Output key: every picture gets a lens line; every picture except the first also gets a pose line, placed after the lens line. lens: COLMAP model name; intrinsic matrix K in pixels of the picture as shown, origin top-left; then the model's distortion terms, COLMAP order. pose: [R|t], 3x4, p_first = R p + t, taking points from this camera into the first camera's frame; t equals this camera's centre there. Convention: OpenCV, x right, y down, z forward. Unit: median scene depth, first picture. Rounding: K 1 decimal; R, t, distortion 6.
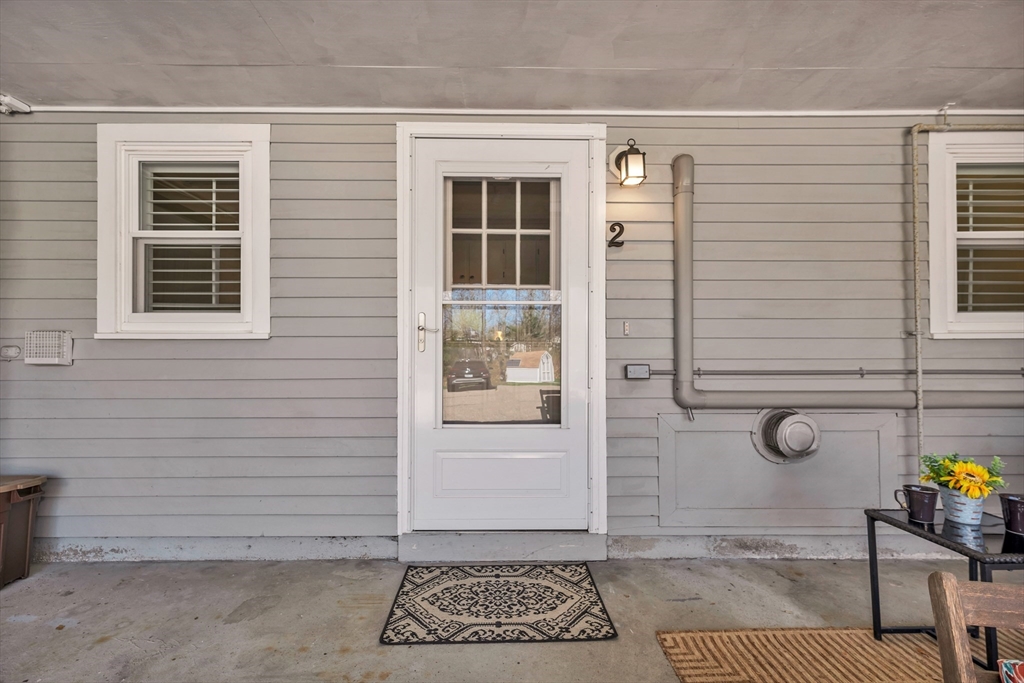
lens RADIAL K [[426.9, 0, 506.2], [0, 426.9, 355.8], [0, 0, 1]] dist [0.002420, 0.000381]
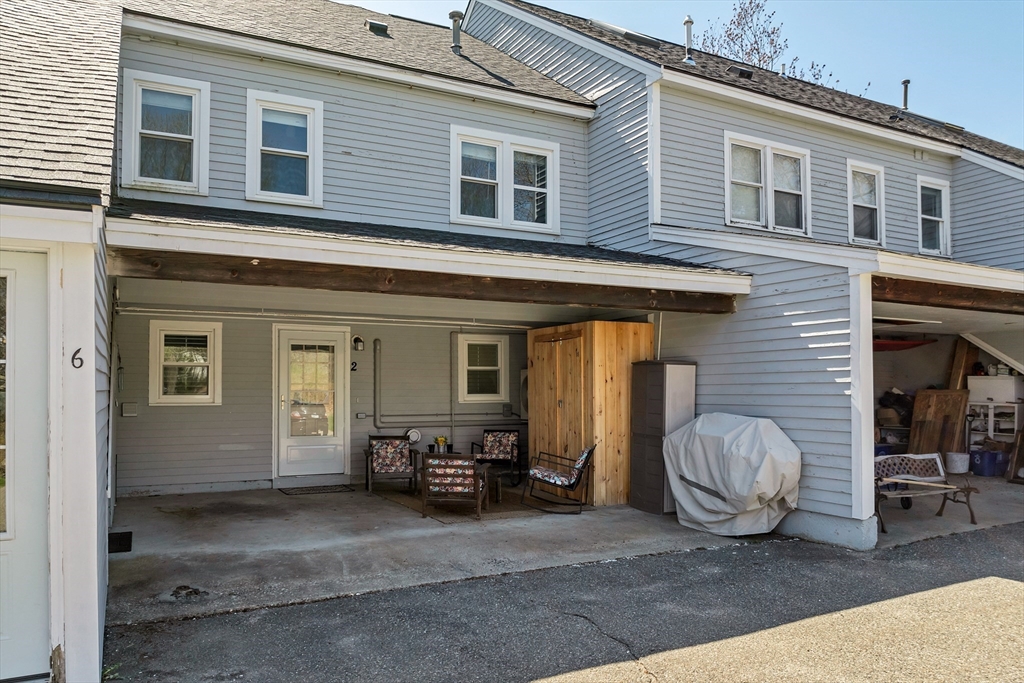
lens RADIAL K [[732.7, 0, 511.6], [0, 732.7, 379.7], [0, 0, 1]] dist [-0.034806, 0.001269]
pose [[0.893693, 0.005681, 0.448643, -0.957886], [0.000212, 0.999914, -0.013084, -0.134510], [-0.448679, 0.011788, 0.893615, -3.703115]]
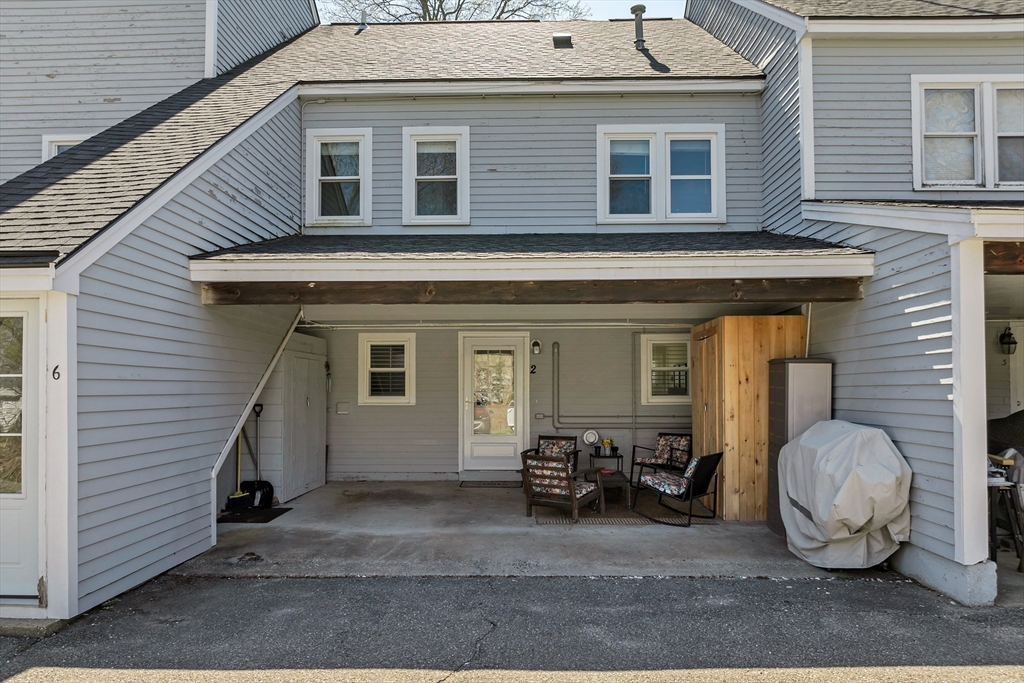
lens RADIAL K [[732.7, 0, 515.7], [0, 732.7, 377.7], [0, 0, 1]] dist [-0.034806, 0.001269]
pose [[0.999093, -0.002371, -0.042514, 0.350838], [0.001742, 0.999889, -0.014822, -0.150902], [0.042545, 0.014735, 0.998986, -3.993783]]
